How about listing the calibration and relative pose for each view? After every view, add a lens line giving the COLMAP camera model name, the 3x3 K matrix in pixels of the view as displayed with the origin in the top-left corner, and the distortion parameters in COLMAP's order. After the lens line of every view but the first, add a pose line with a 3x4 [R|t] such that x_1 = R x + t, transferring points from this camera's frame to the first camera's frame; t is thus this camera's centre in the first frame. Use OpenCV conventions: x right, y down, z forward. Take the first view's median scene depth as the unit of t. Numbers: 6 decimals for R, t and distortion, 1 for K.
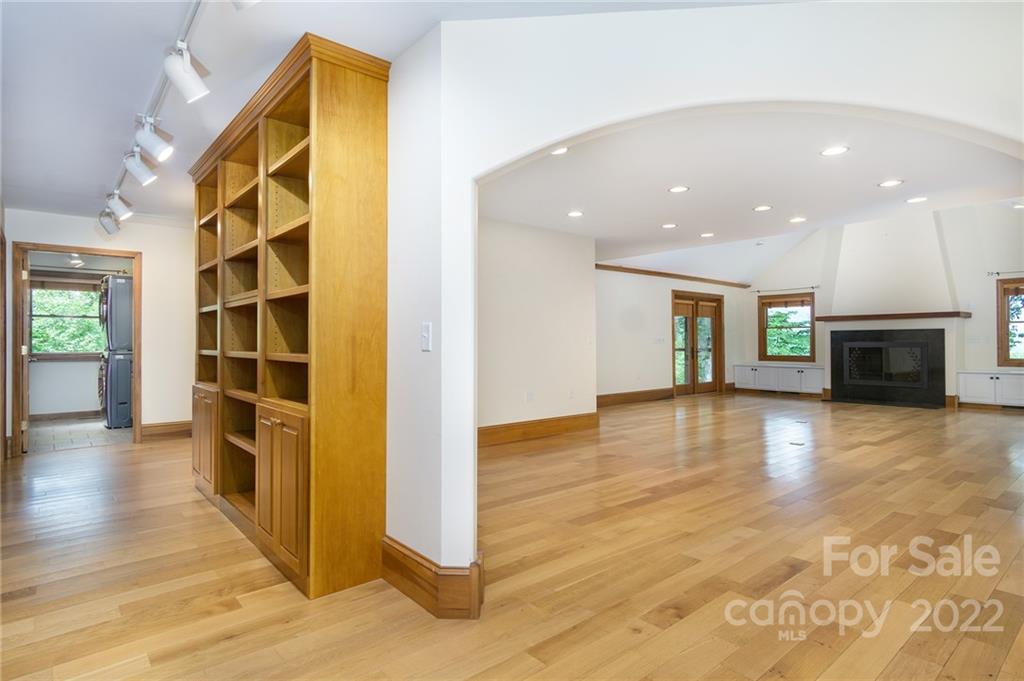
lens RADIAL K [[551.1, 0, 502.9], [0, 551.1, 338.7], [0, 0, 1]] dist [0.008528, -0.003974]
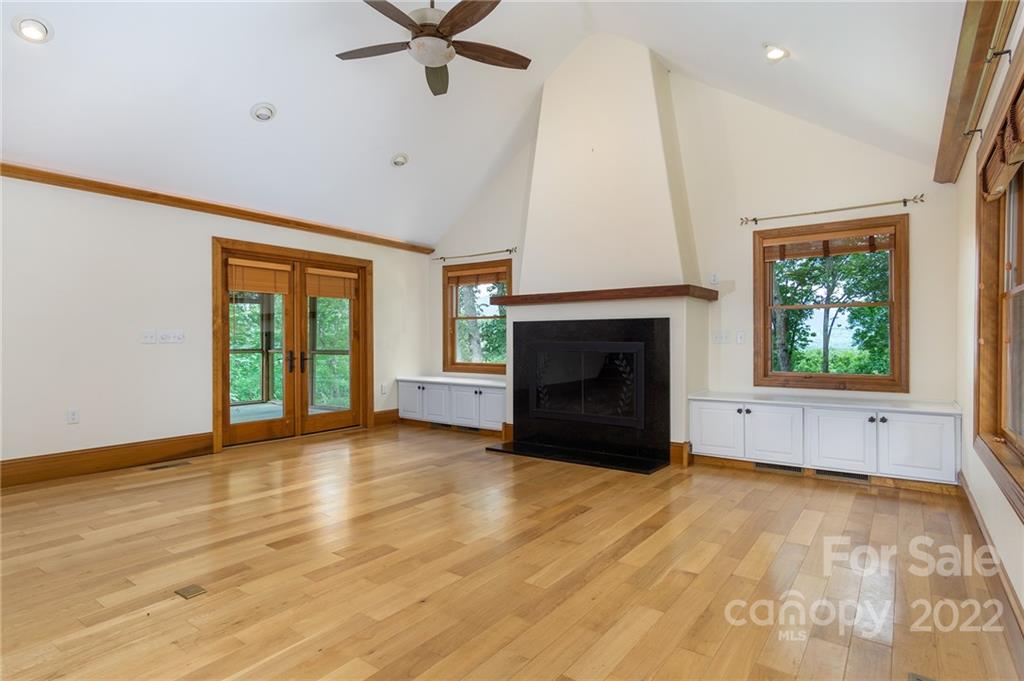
lens RADIAL K [[551.1, 0, 514.9], [0, 551.1, 336.9], [0, 0, 1]] dist [0.008528, -0.003974]
pose [[0.968720, 0.004123, 0.248122, 0.423053], [-0.004390, 0.999990, 0.000526, 0.000621], [-0.248118, -0.001599, 0.968729, 0.421077]]
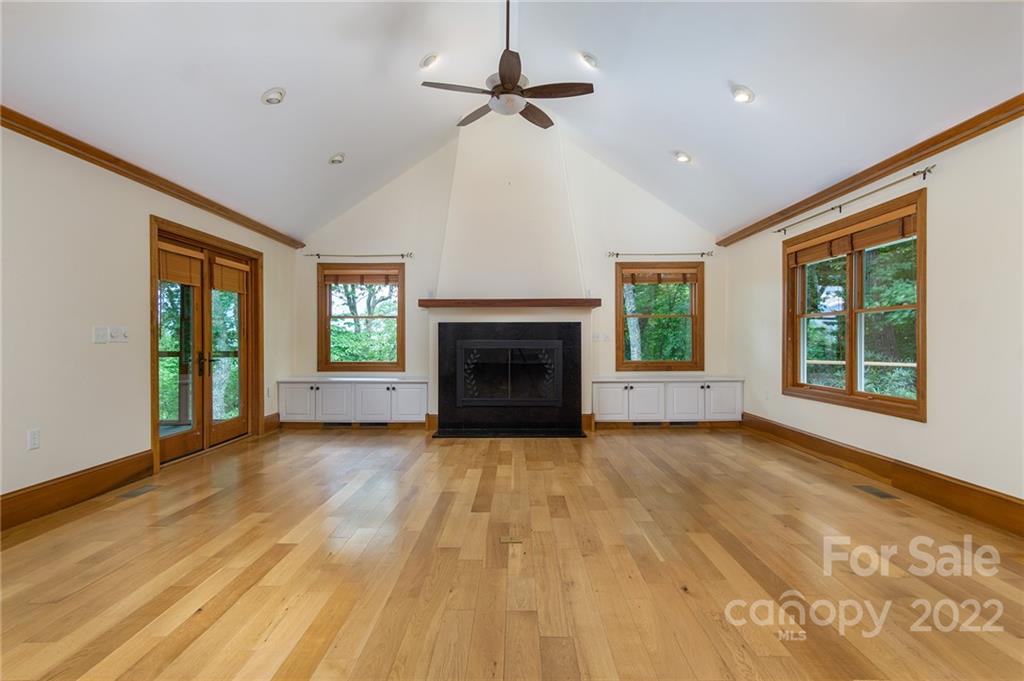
lens RADIAL K [[551.1, 0, 522.3], [0, 551.1, 335.4], [0, 0, 1]] dist [0.008528, -0.003974]
pose [[0.635367, 0.008121, 0.772168, 0.153856], [-0.005859, 0.999967, -0.005696, 0.003036], [-0.772188, -0.000905, 0.635393, 0.487387]]
